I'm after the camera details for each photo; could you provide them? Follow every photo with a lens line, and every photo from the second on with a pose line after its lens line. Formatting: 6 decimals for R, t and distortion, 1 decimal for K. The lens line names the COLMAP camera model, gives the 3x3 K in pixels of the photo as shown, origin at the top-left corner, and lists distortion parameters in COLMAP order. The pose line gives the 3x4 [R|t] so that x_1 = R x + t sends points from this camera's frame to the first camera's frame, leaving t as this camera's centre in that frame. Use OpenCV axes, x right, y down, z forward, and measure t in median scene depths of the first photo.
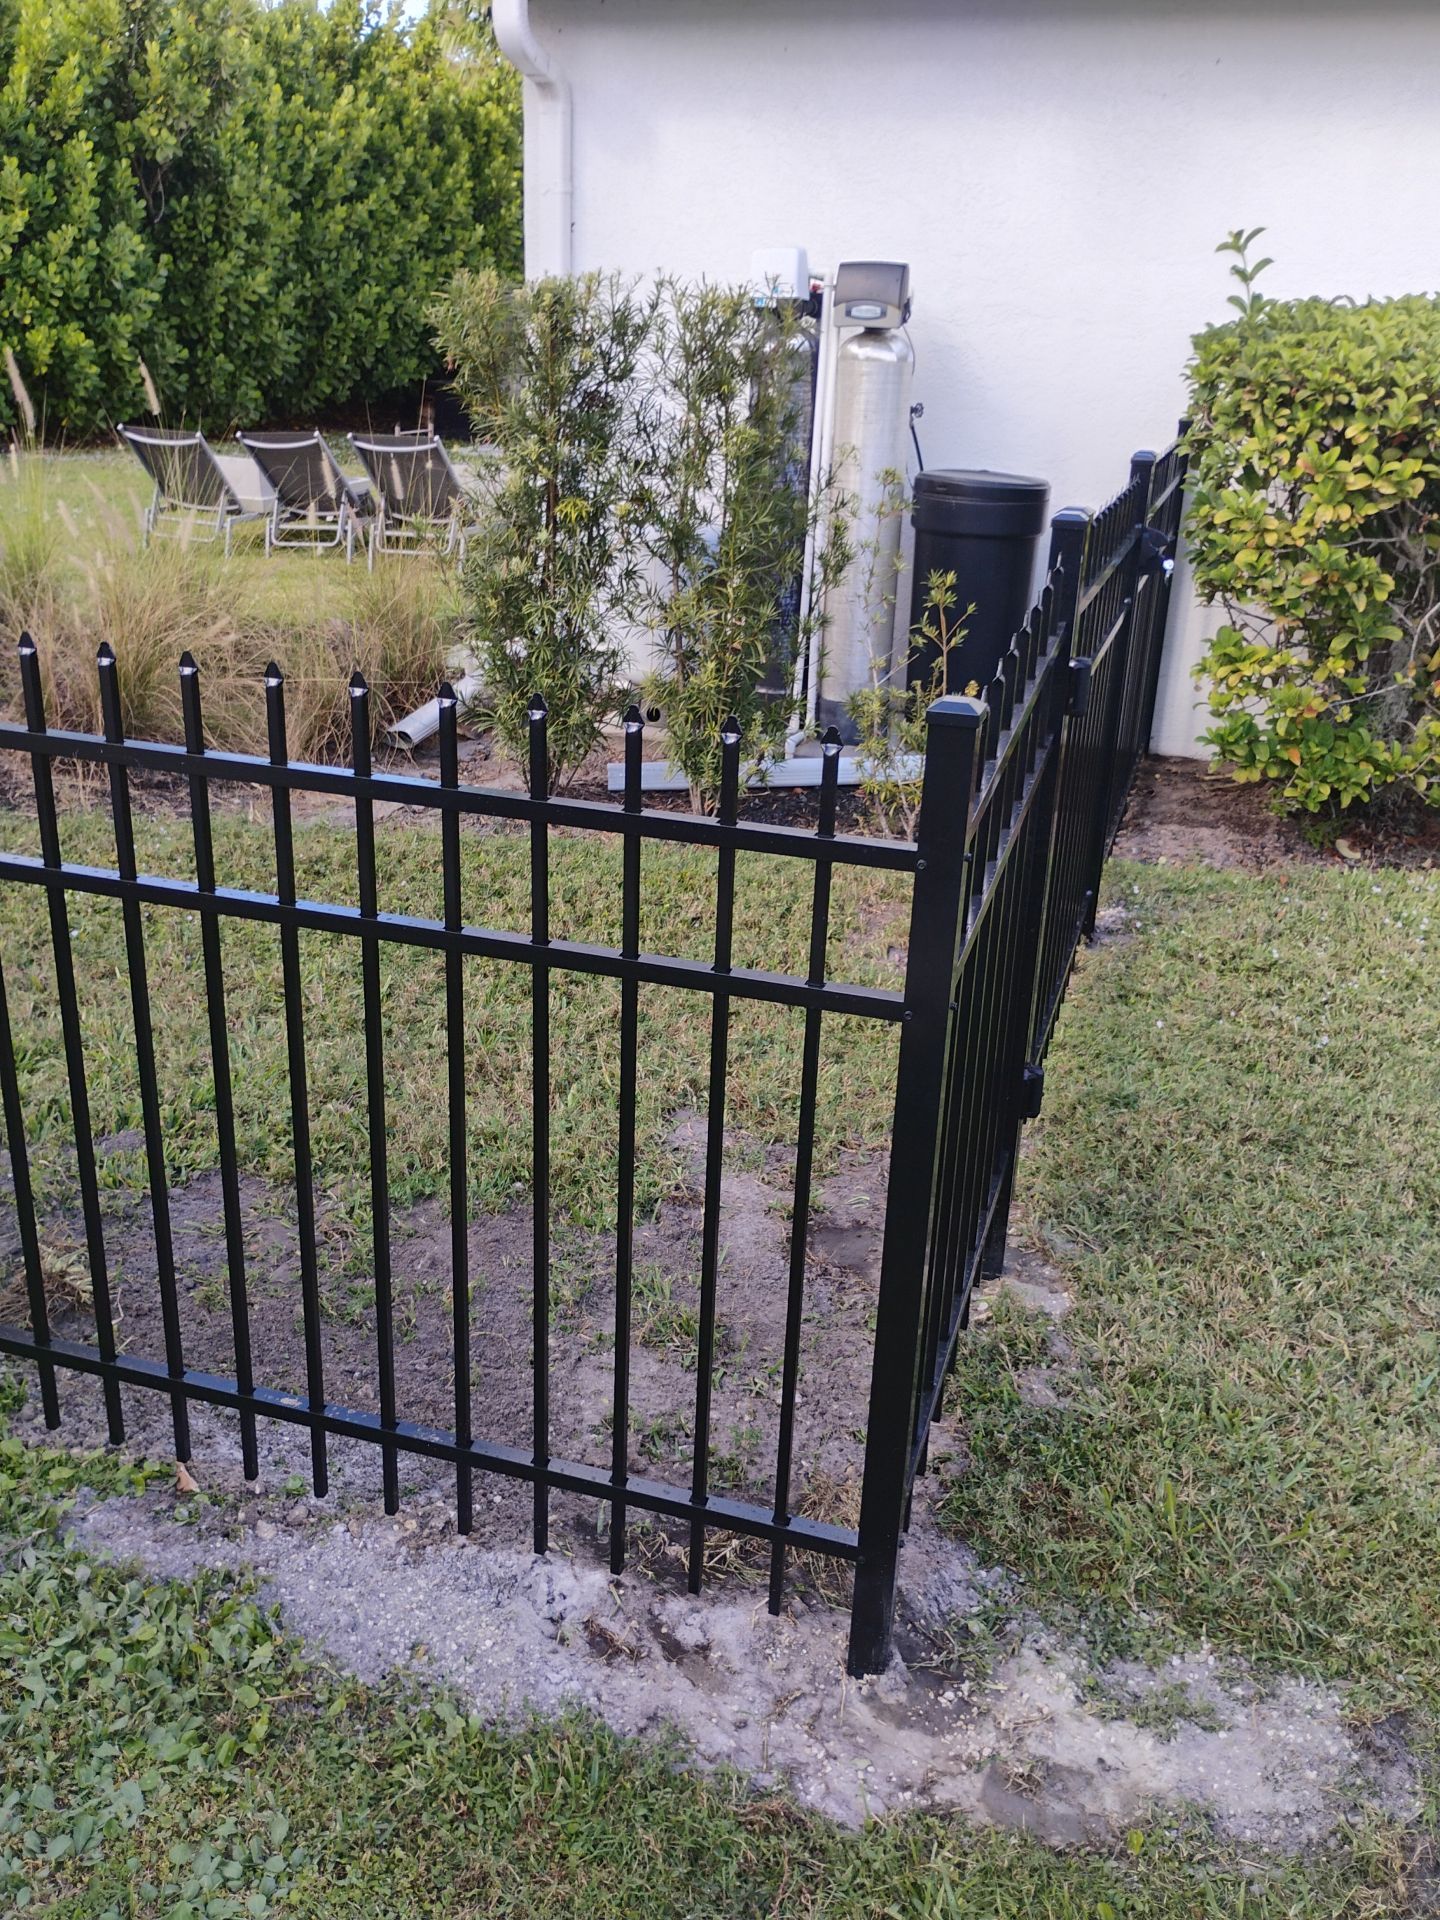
lens RADIAL K [[1646.0, 0, 716.2], [0, 1646.0, 967.8], [0, 0, 1]] dist [0.050608, -0.062677]
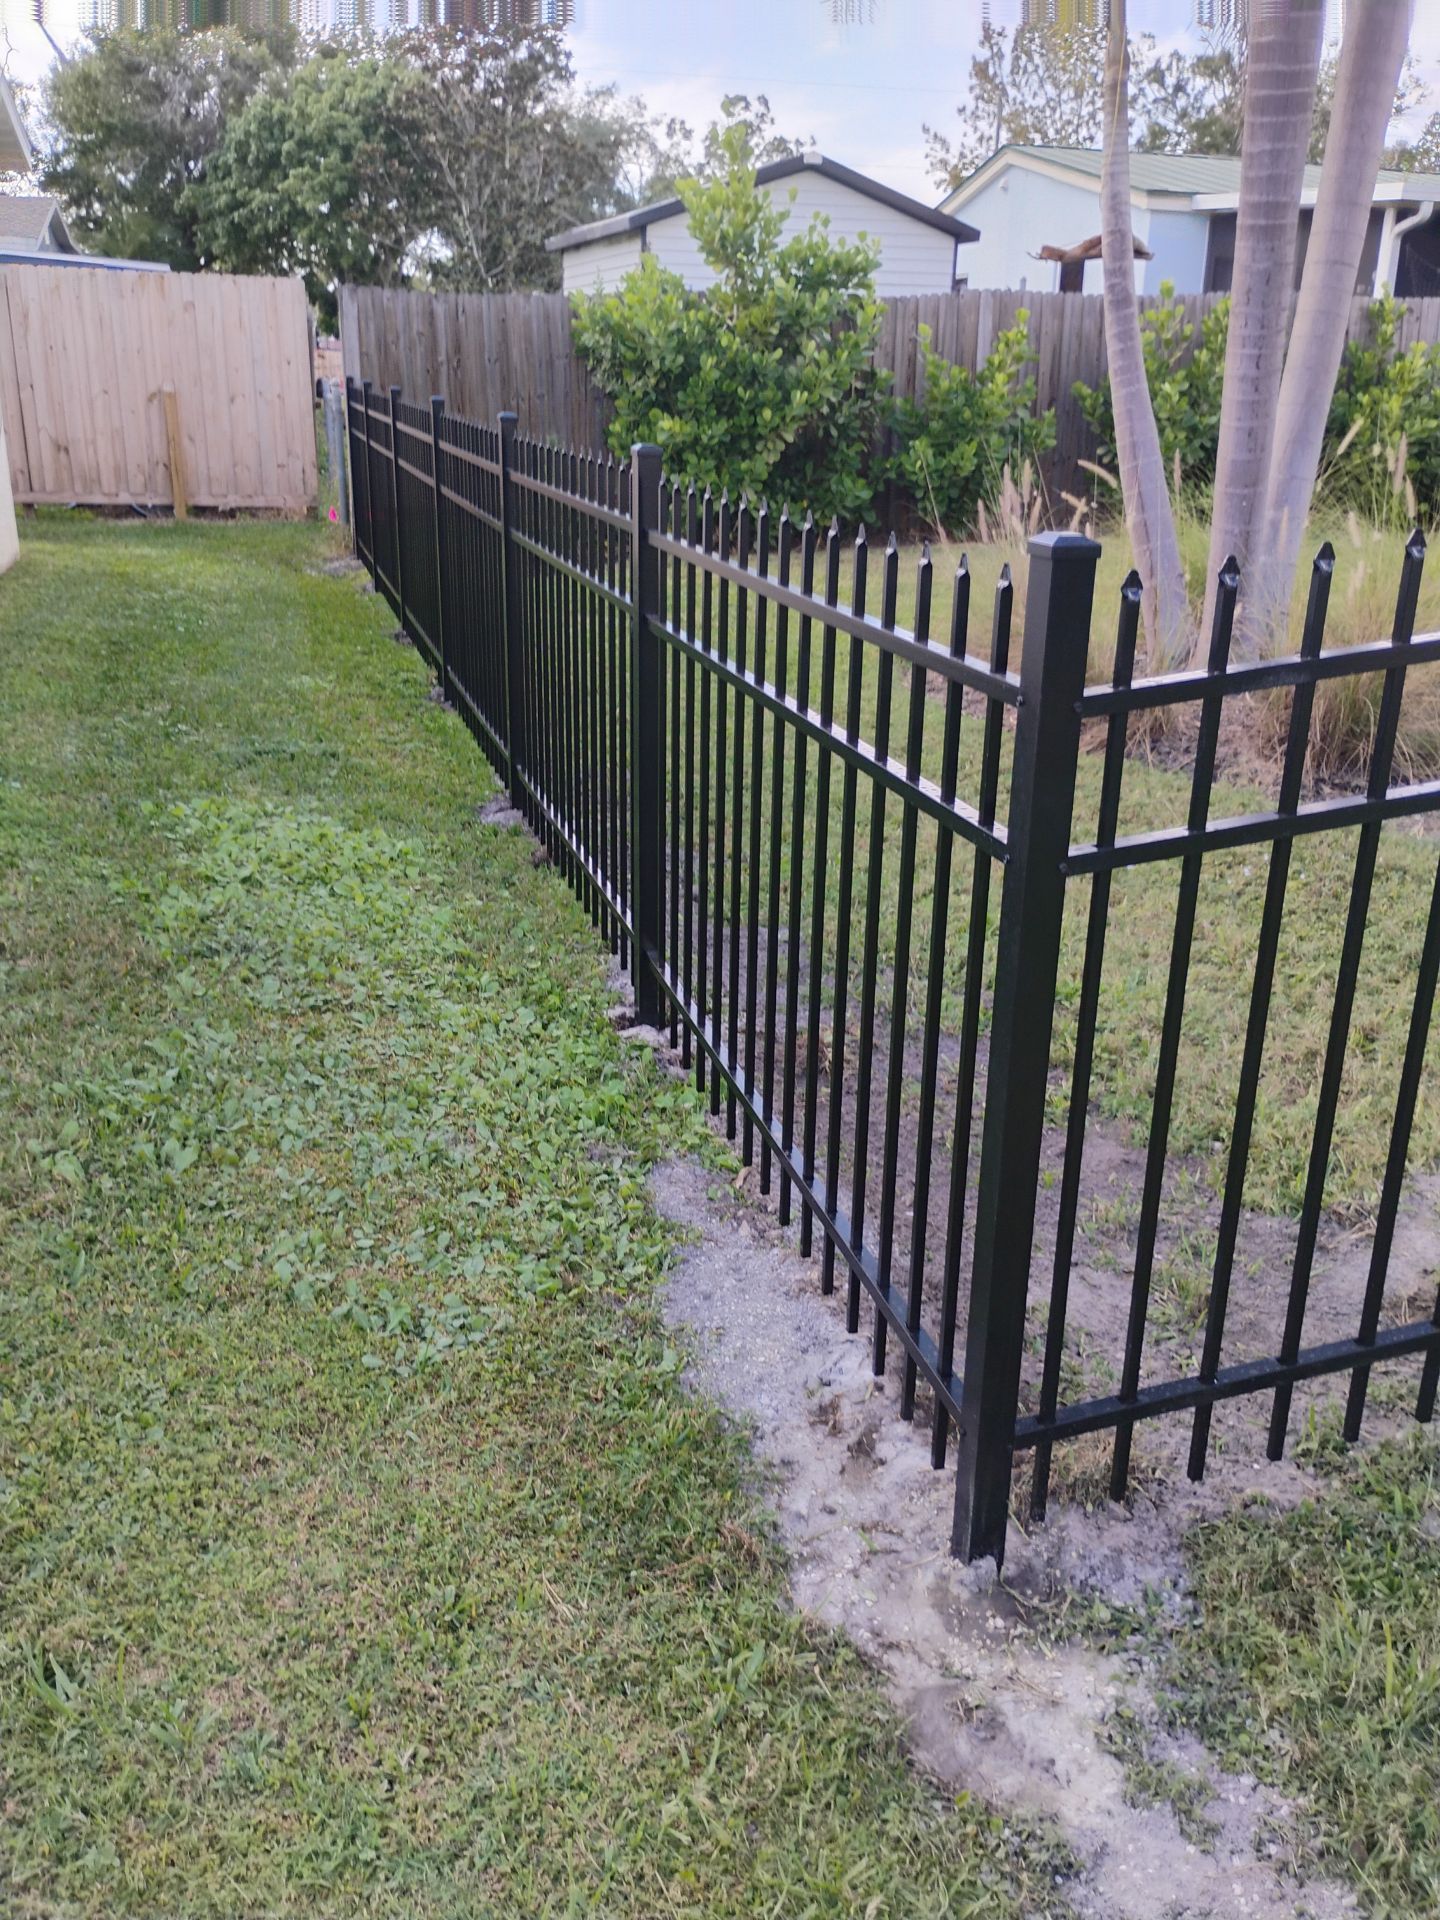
lens RADIAL K [[1646.0, 0, 716.2], [0, 1646.0, 967.8], [0, 0, 1]] dist [0.050608, -0.062677]
pose [[0.532769, 0.266871, -0.803080, 0.700289], [-0.320194, 0.941994, 0.100615, 0.035976], [0.783347, 0.203537, 0.587316, 0.222481]]
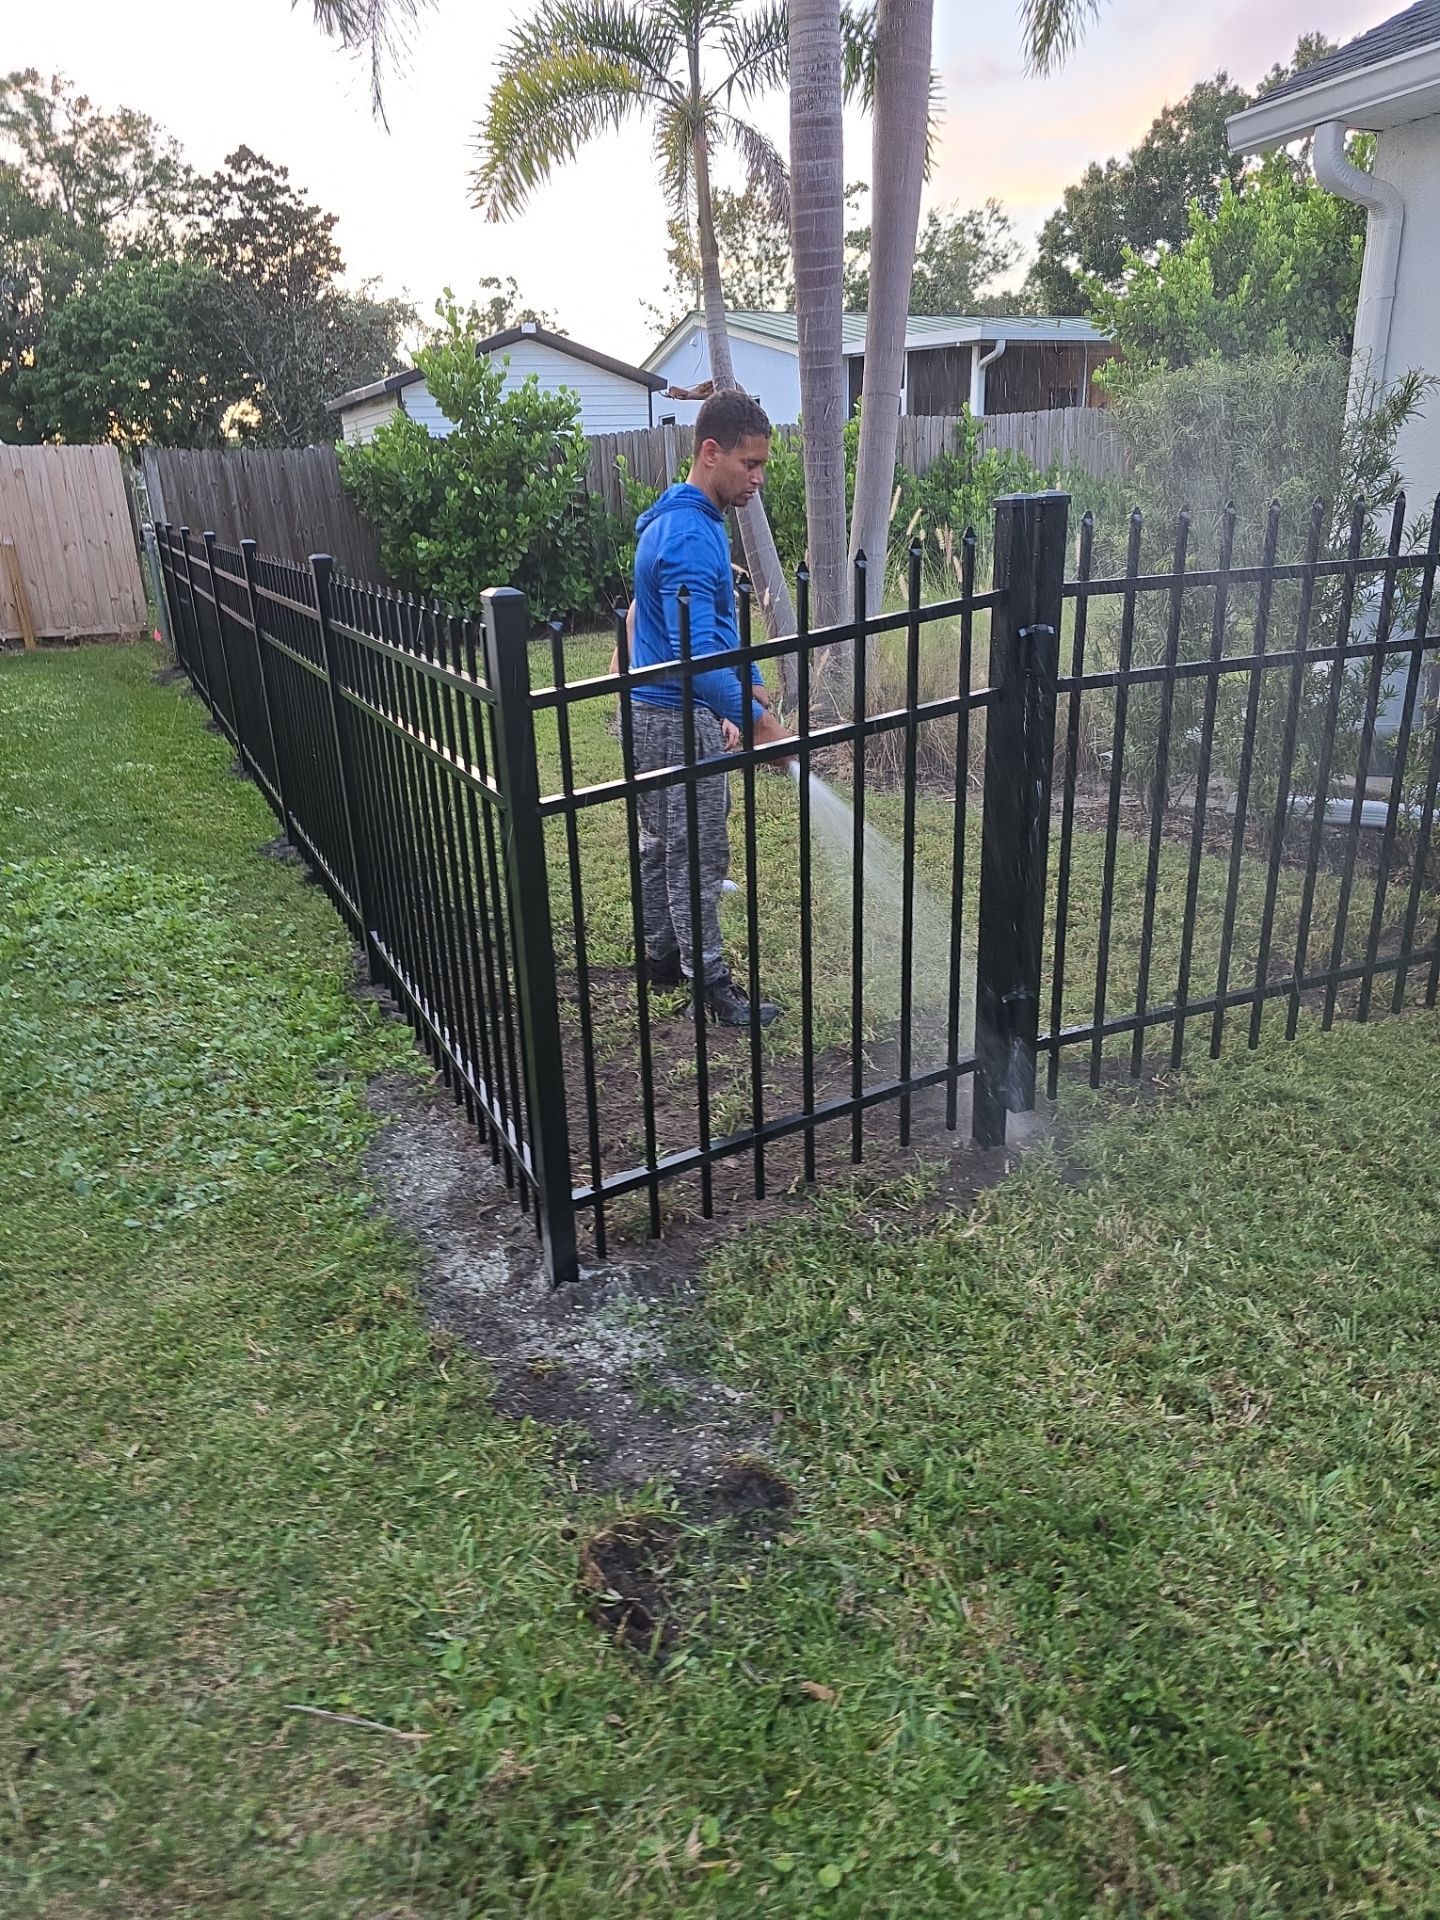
lens RADIAL K [[1323.2, 0, 725.1], [0, 1323.2, 972.8], [0, 0, 1]] dist [0.063439, -0.055471]
pose [[0.654583, 0.201145, -0.728740, 0.951873], [-0.227631, 0.971660, 0.063728, 0.039459], [0.720906, 0.124169, 0.681818, 0.263317]]
